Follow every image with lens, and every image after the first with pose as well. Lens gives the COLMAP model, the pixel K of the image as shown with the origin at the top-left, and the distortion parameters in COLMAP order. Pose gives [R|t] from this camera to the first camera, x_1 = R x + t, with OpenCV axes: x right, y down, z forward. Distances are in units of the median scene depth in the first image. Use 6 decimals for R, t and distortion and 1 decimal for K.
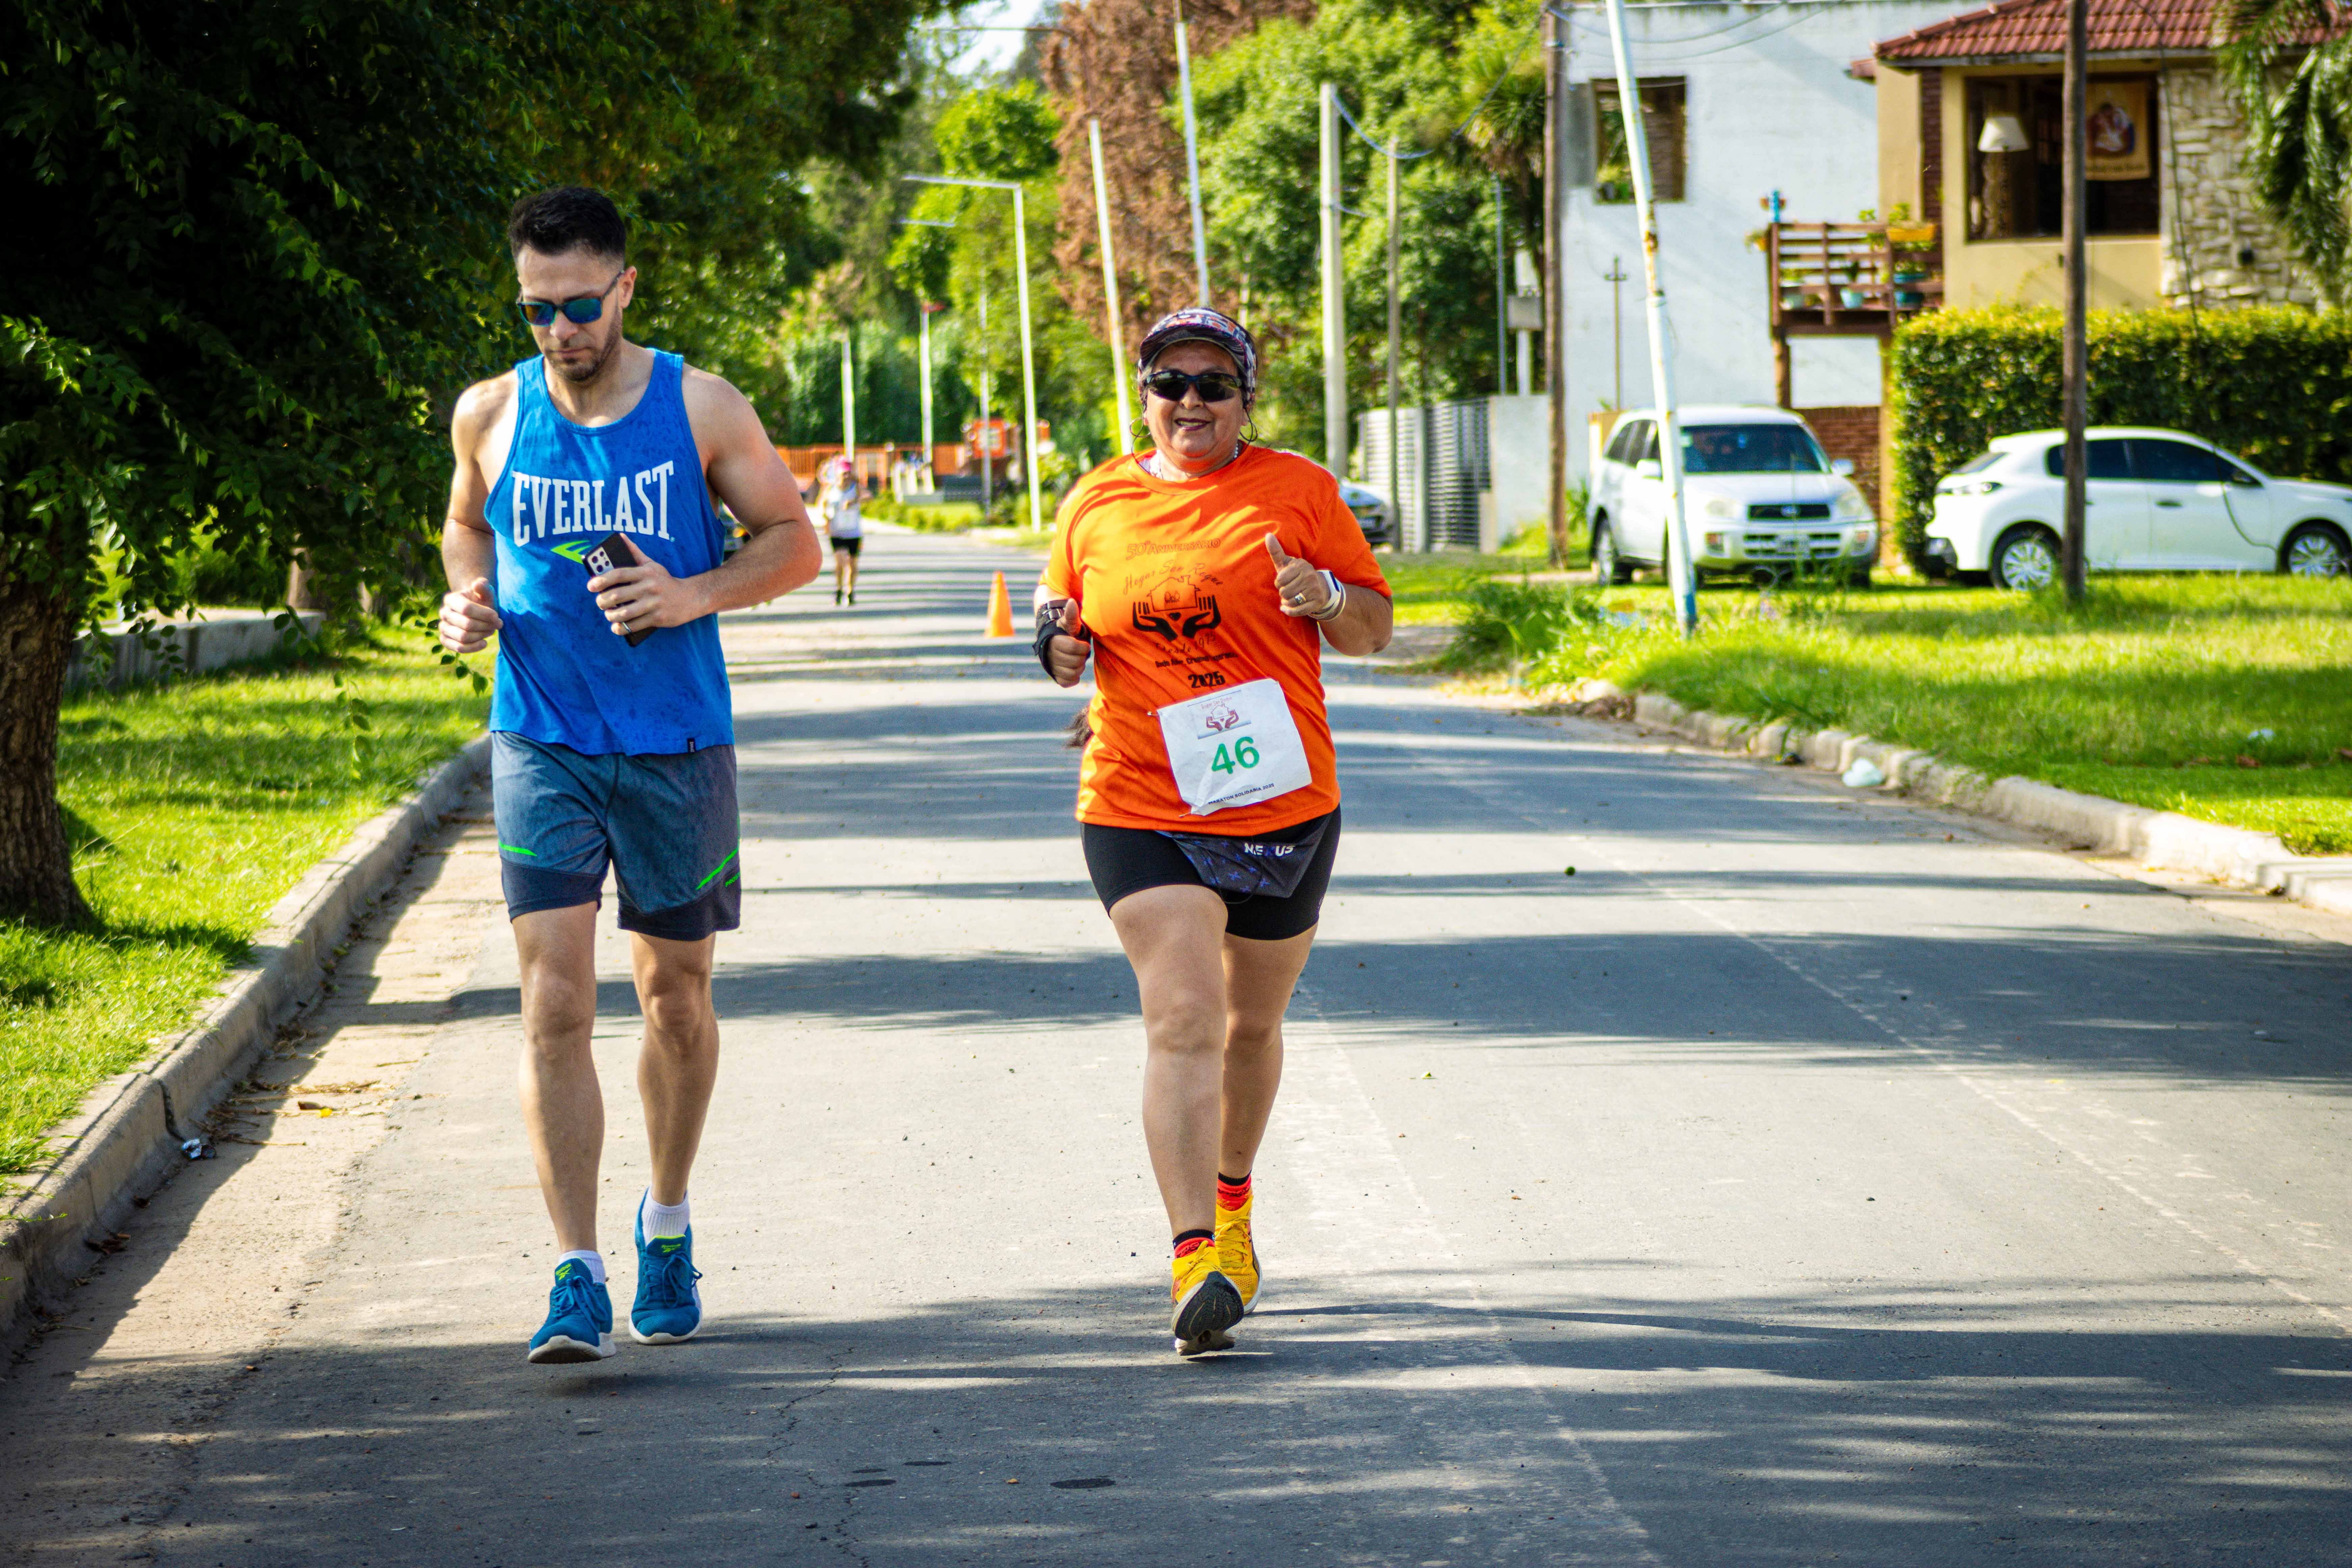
lens RADIAL K [[8522.5, 0, 1176.0], [0, 8522.5, 784.0], [0, 0, 1]] dist [-0.192100, 2.765827]
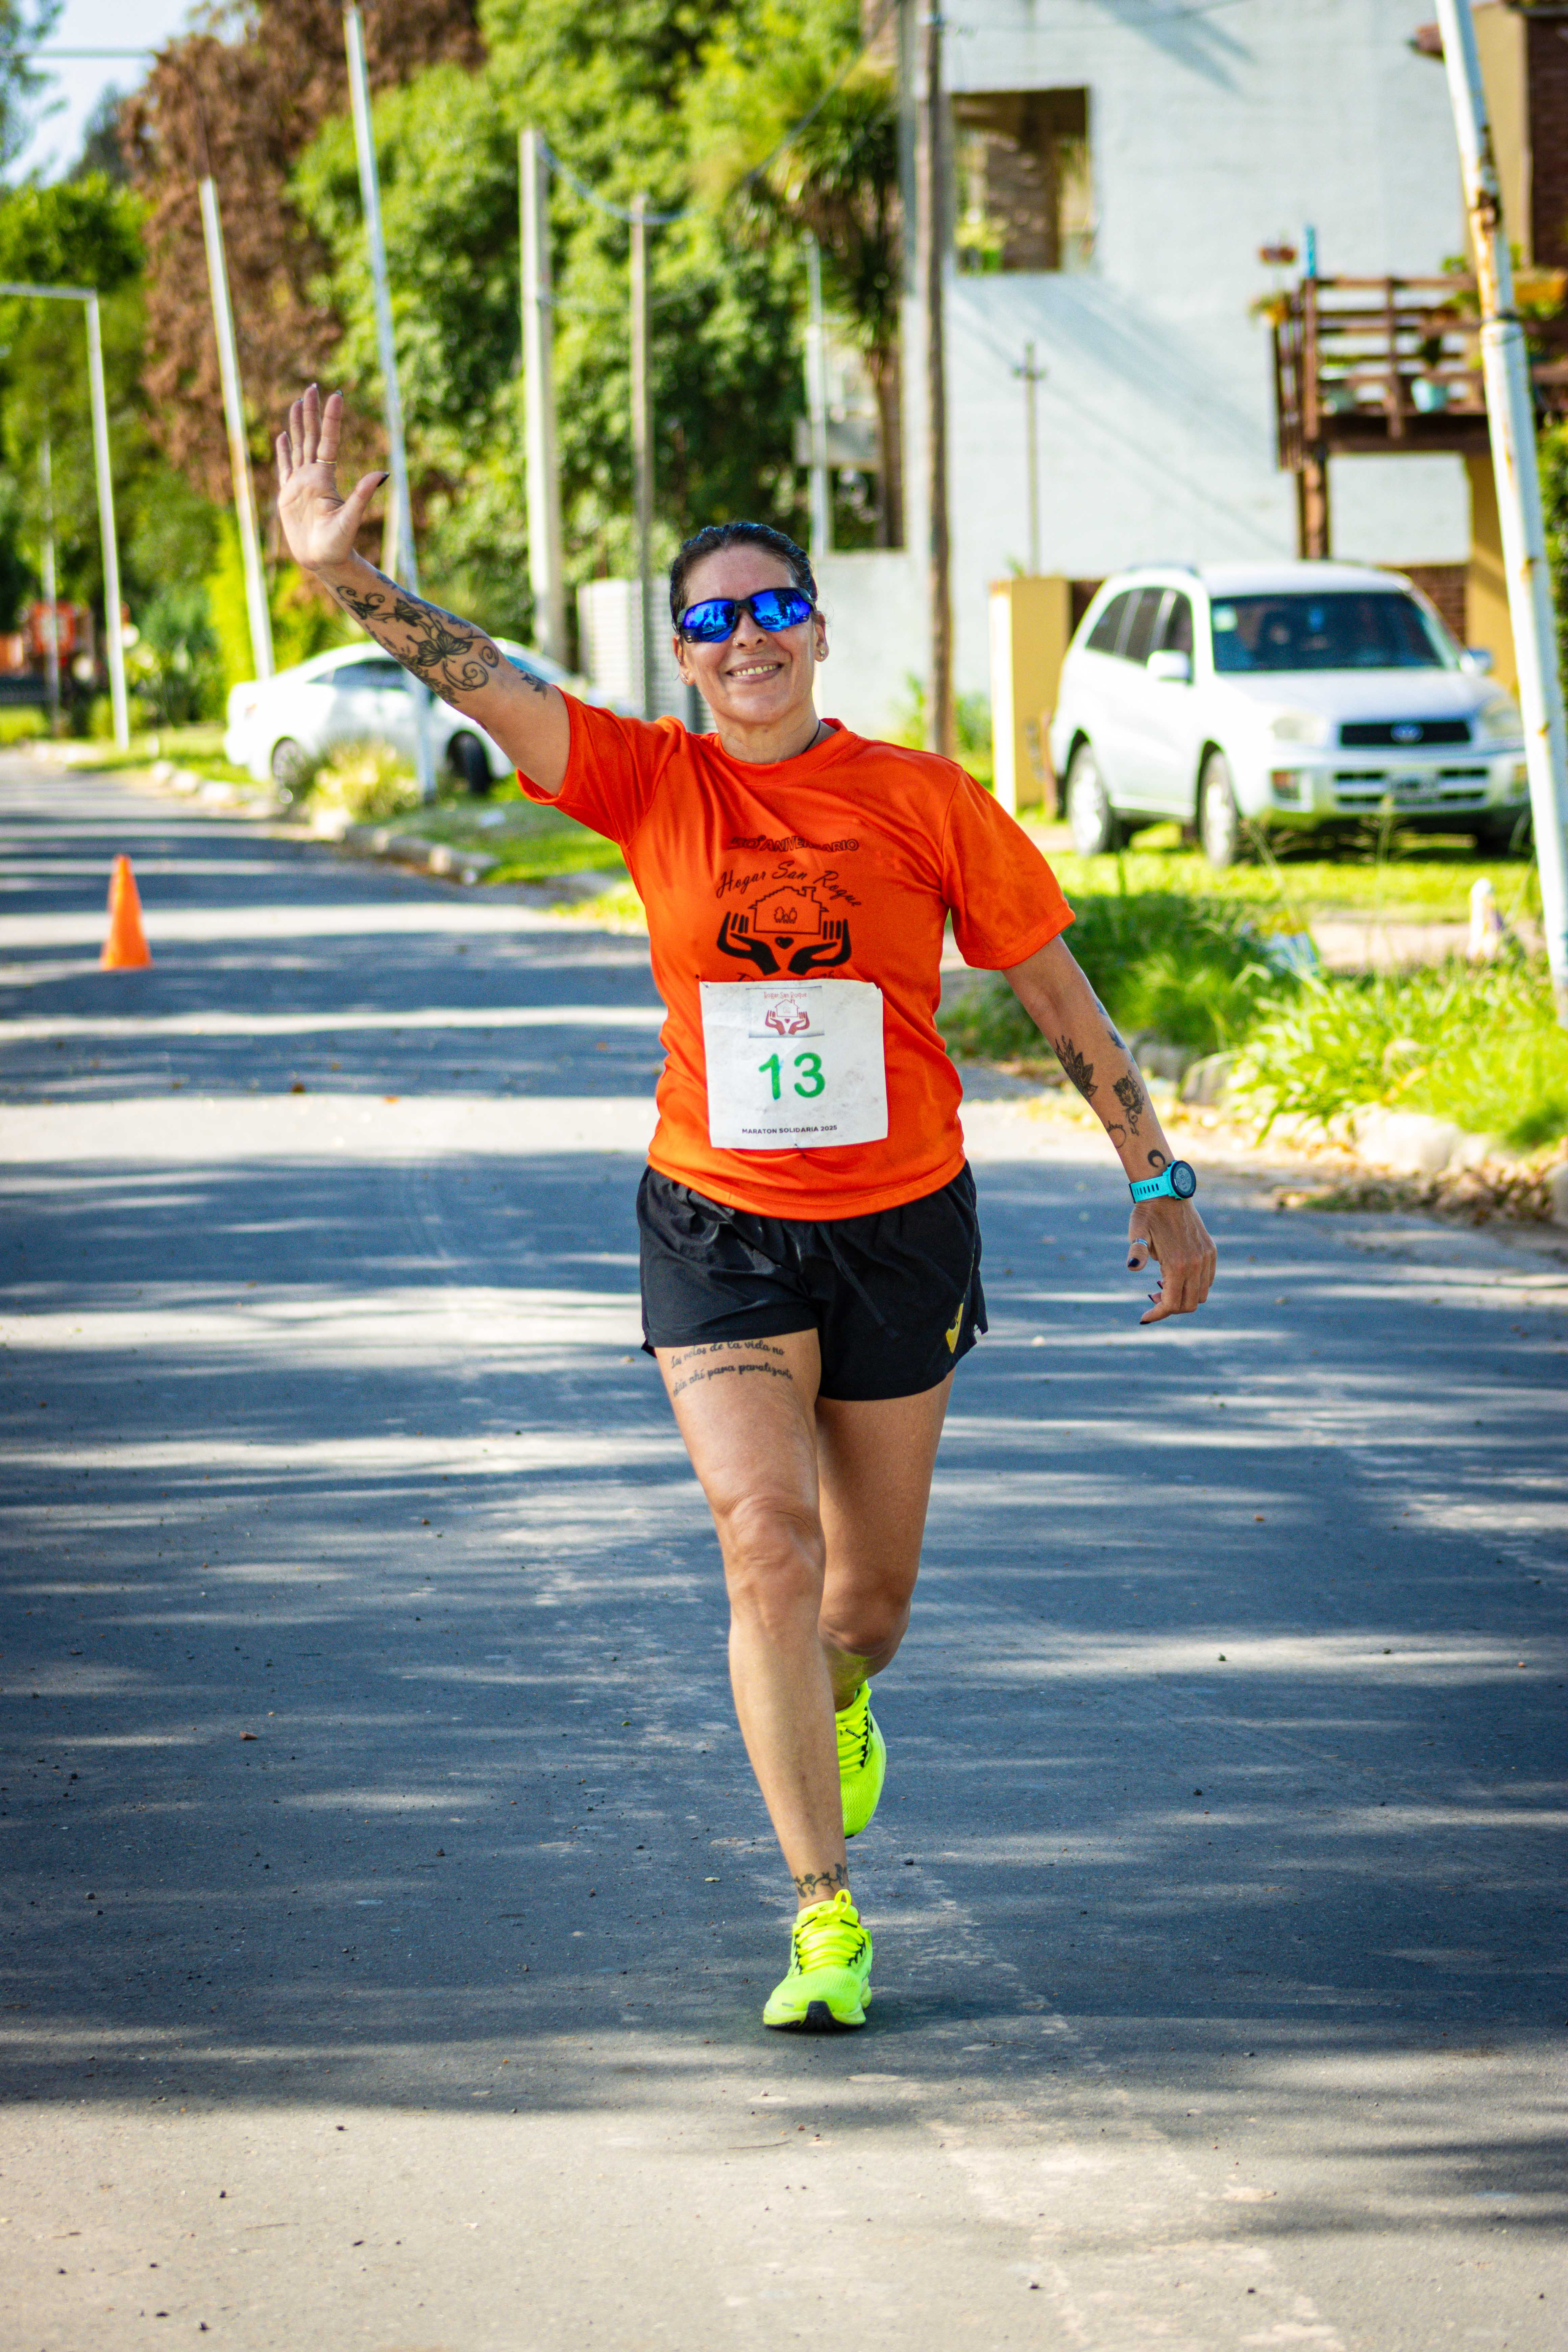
lens RADIAL K [[9682.8, 0, 640.2], [0, 9682.8, 1175.2], [0, 0, 1]] dist [0.152070, 2.247813]
pose [[0.999168, -0.010949, 0.039290, -0.005118], [0.010309, 0.999812, 0.016436, -0.005812], [-0.039463, -0.016017, 0.999093, 0.144308]]
